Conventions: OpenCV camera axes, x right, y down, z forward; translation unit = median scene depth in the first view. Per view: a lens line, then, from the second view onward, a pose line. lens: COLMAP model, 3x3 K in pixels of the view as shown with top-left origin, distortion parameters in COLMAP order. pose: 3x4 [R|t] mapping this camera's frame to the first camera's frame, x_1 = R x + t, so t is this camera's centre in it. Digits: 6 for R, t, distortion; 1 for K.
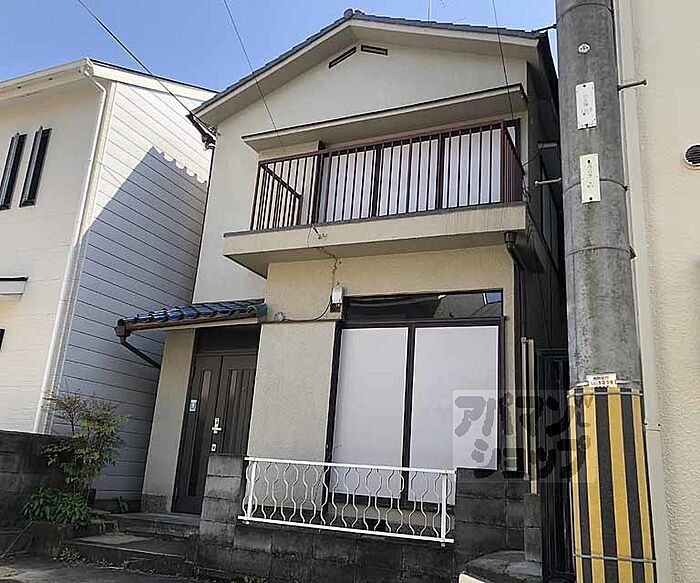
lens RADIAL K [[643.4, 0, 343.0], [0, 643.4, 284.0], [0, 0, 1]] dist [0.036648, -0.011483]
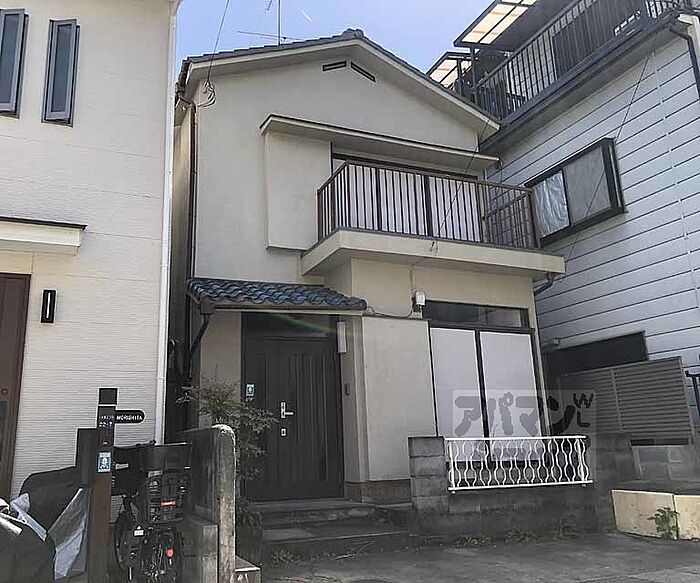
lens RADIAL K [[631.9, 0, 328.3], [0, 631.9, 277.8], [0, 0, 1]] dist [0.013355, 0.000984]
pose [[0.672069, 0.110681, 0.732170, -1.000258], [-0.143516, 0.989487, -0.017843, 0.027026], [-0.726448, -0.093087, 0.680888, 0.343038]]
